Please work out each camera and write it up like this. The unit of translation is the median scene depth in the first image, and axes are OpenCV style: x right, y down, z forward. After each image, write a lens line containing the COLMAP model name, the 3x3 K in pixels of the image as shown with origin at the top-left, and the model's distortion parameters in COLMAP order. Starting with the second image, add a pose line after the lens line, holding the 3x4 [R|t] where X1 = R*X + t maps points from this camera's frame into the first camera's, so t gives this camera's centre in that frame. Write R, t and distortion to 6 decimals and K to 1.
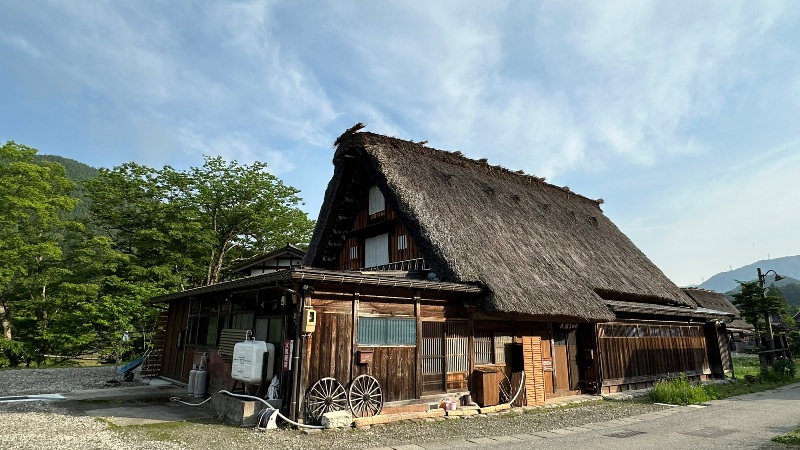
lens RADIAL K [[471.1, 0, 400.0], [0, 471.1, 225.0], [0, 0, 1]] dist [0.000213, -0.000056]
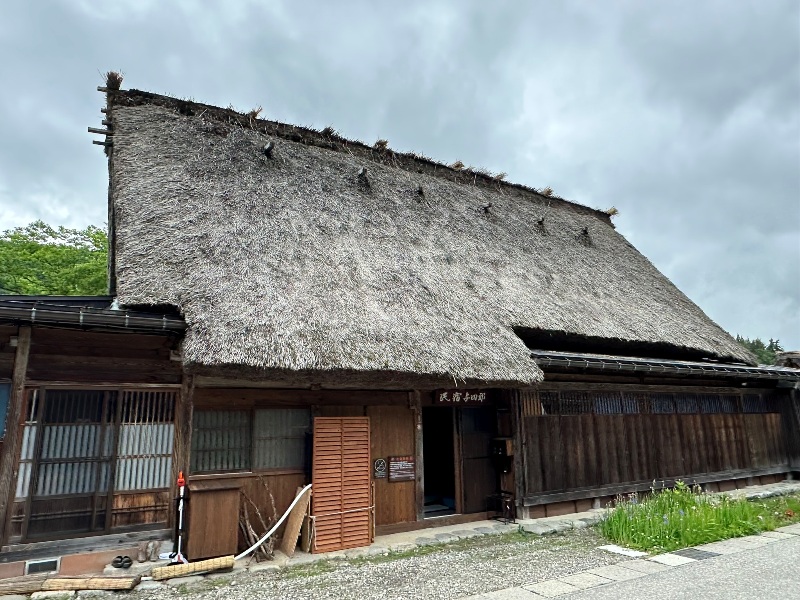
lens RADIAL K [[540.3, 0, 400.0], [0, 540.3, 300.0], [0, 0, 1]] dist [-0.002173, -0.000897]
pose [[0.991865, -0.052311, -0.116047, 0.301065], [0.052766, 0.998607, 0.000846, 0.080594], [0.115841, -0.006962, 0.993243, 0.300048]]
